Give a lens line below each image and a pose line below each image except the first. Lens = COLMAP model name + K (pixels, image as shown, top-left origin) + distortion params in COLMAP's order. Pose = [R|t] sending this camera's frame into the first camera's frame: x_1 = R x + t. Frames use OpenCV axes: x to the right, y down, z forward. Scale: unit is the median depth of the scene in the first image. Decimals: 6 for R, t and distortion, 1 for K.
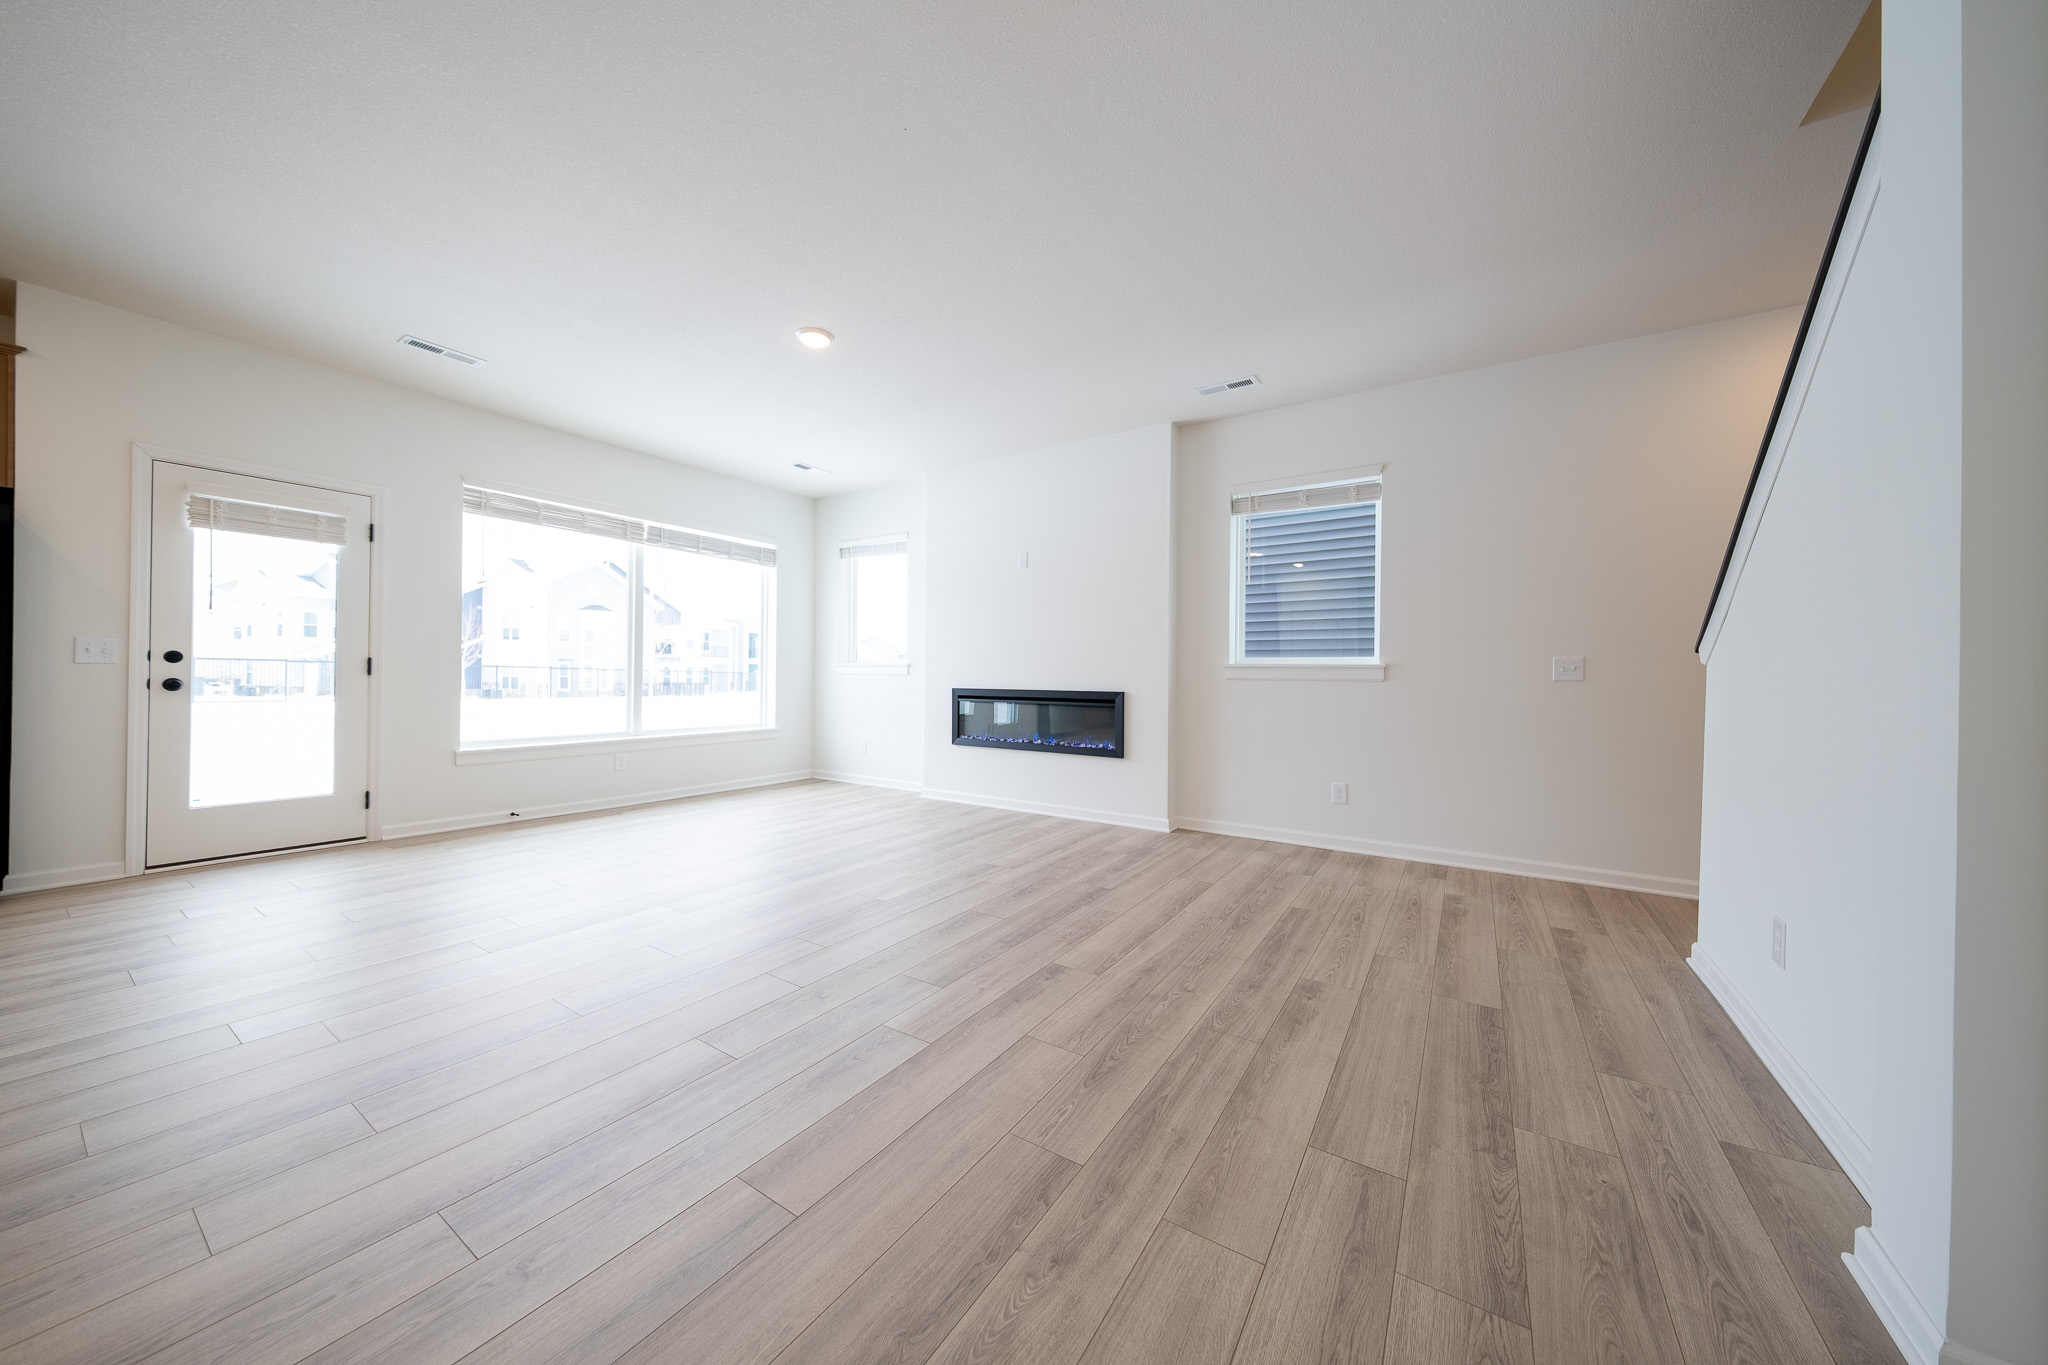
lens RADIAL K [[689.8, 0, 1019.2], [0, 689.8, 669.6], [0, 0, 1]] dist [0.001988, -0.001697]
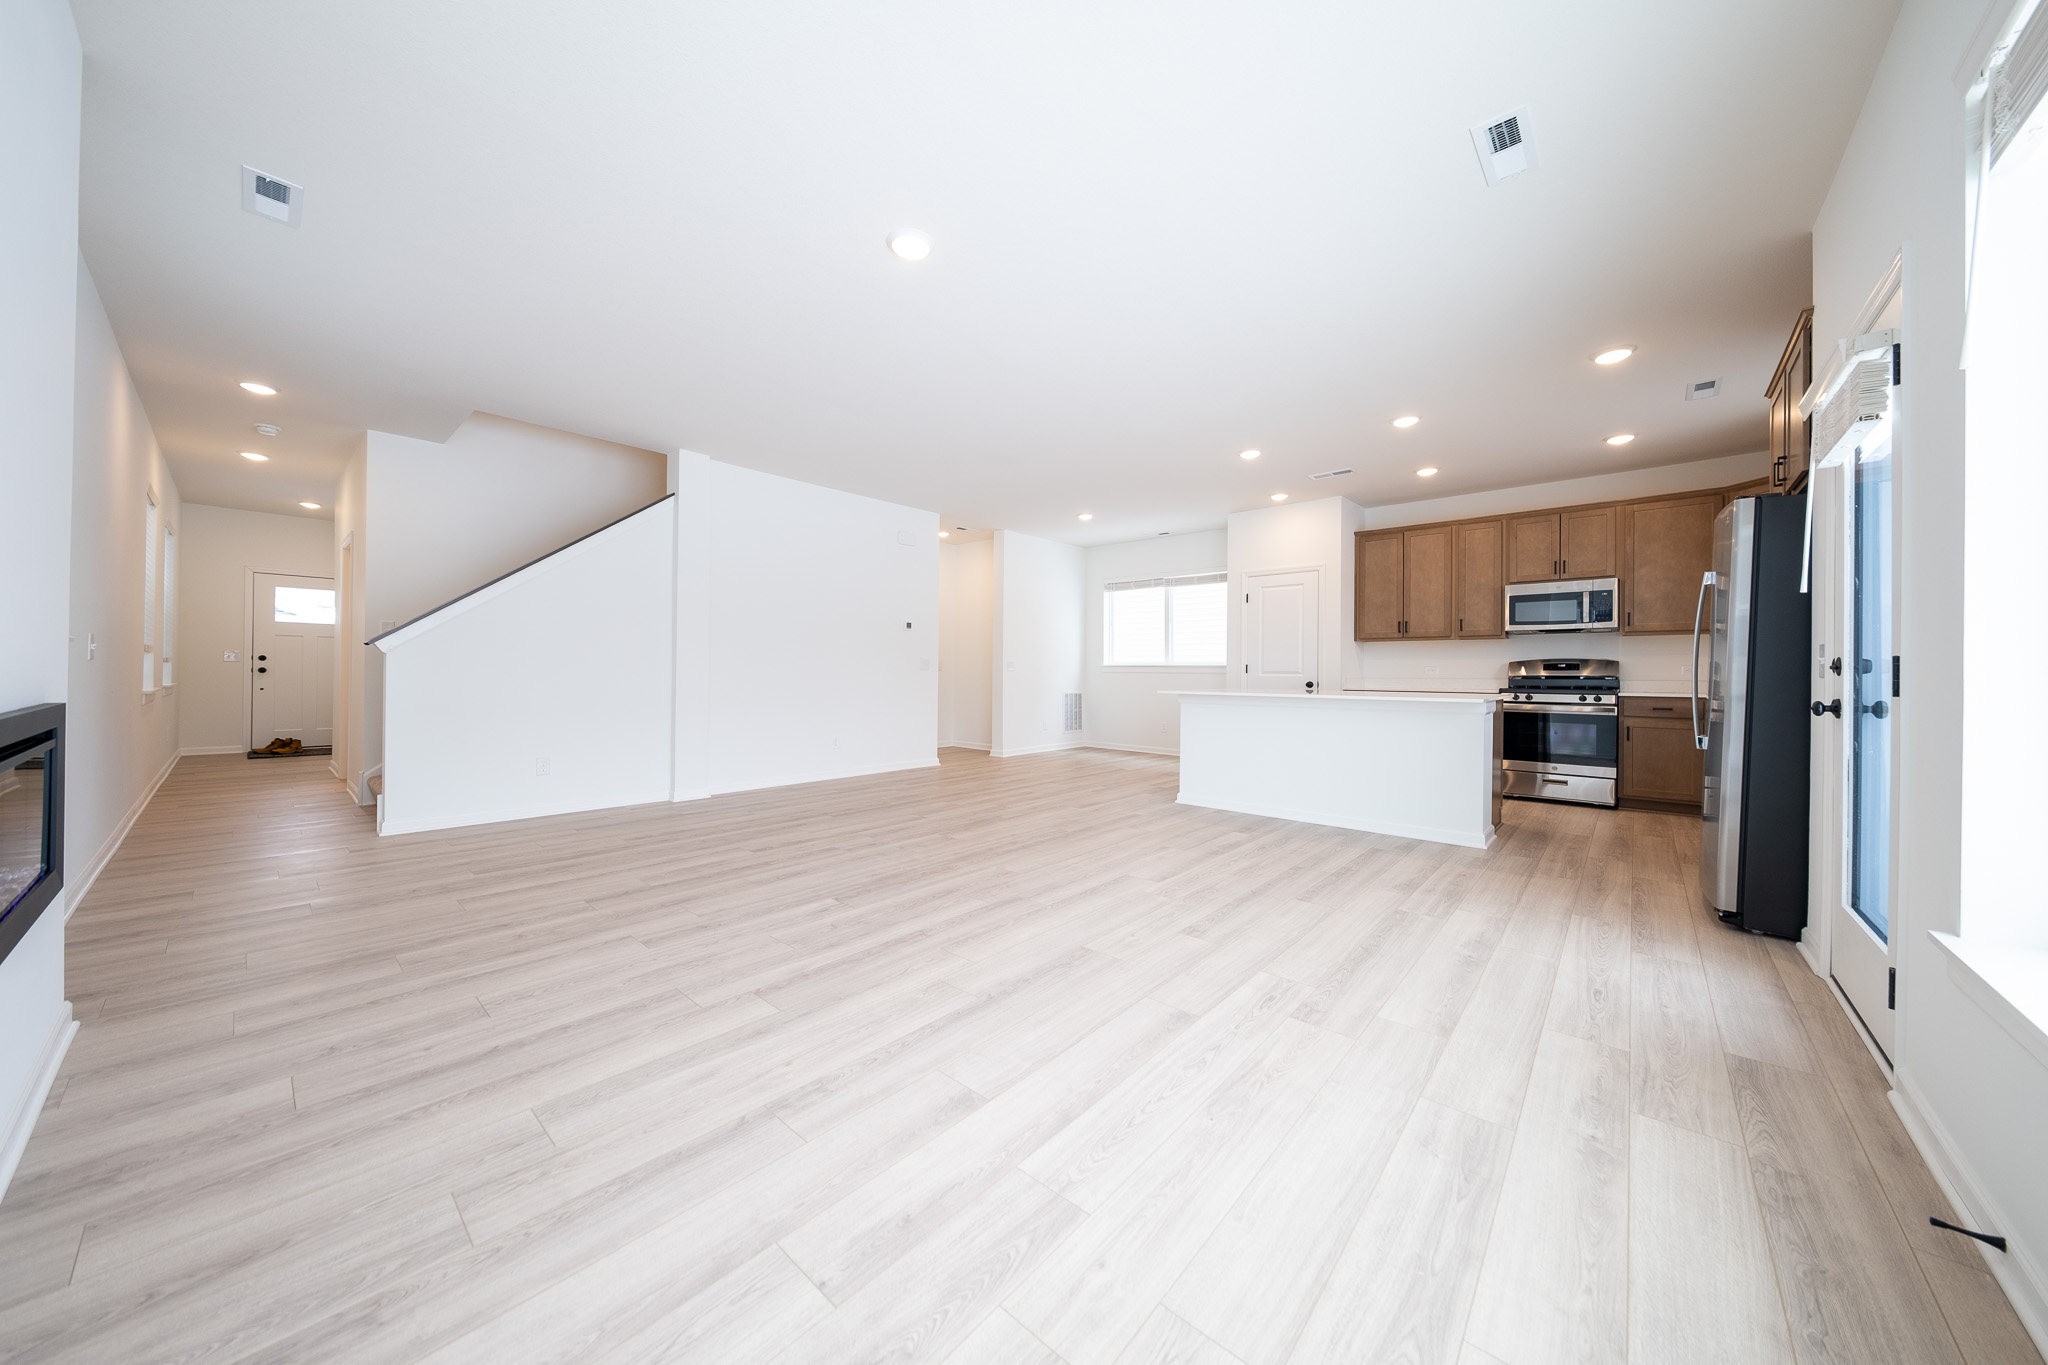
lens RADIAL K [[689.8, 0, 1026.7], [0, 689.8, 680.0], [0, 0, 1]] dist [0.001988, -0.001697]
pose [[-0.991262, -0.021927, 0.130074, -0.539344], [-0.021272, 0.999753, 0.006428, 0.009360], [-0.130183, 0.003605, -0.991483, 1.765397]]
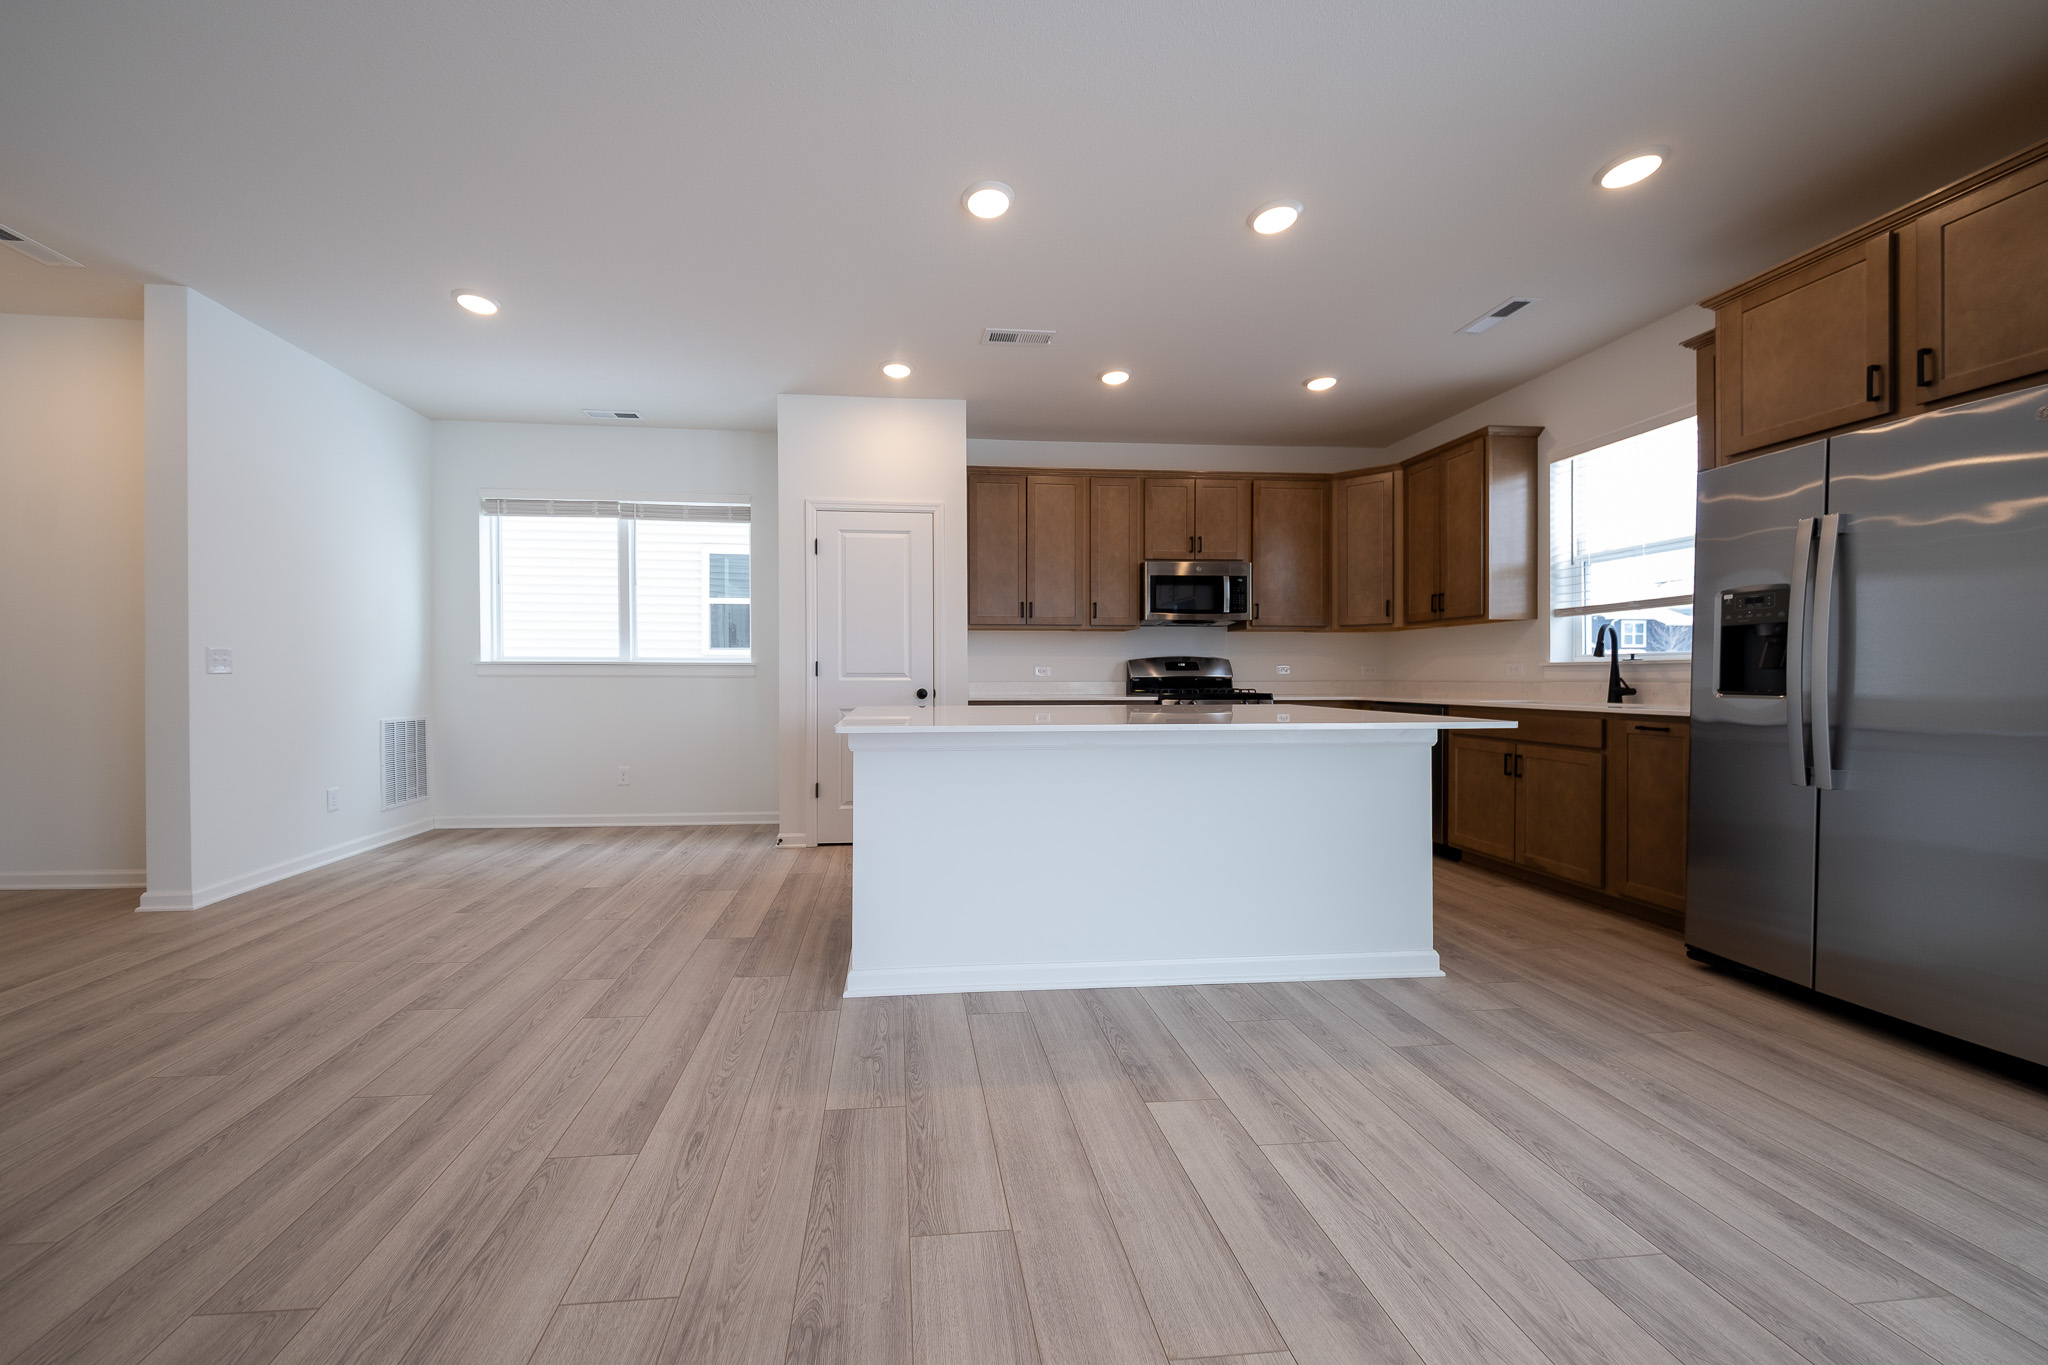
lens RADIAL K [[689.8, 0, 961.0], [0, 689.8, 685.7], [0, 0, 1]] dist [0.001988, -0.001697]
pose [[-0.784804, -0.004948, -0.619724, -0.378420], [-0.005452, 0.999985, -0.001080, 0.003838], [0.619720, 0.002532, -0.784819, 0.715804]]
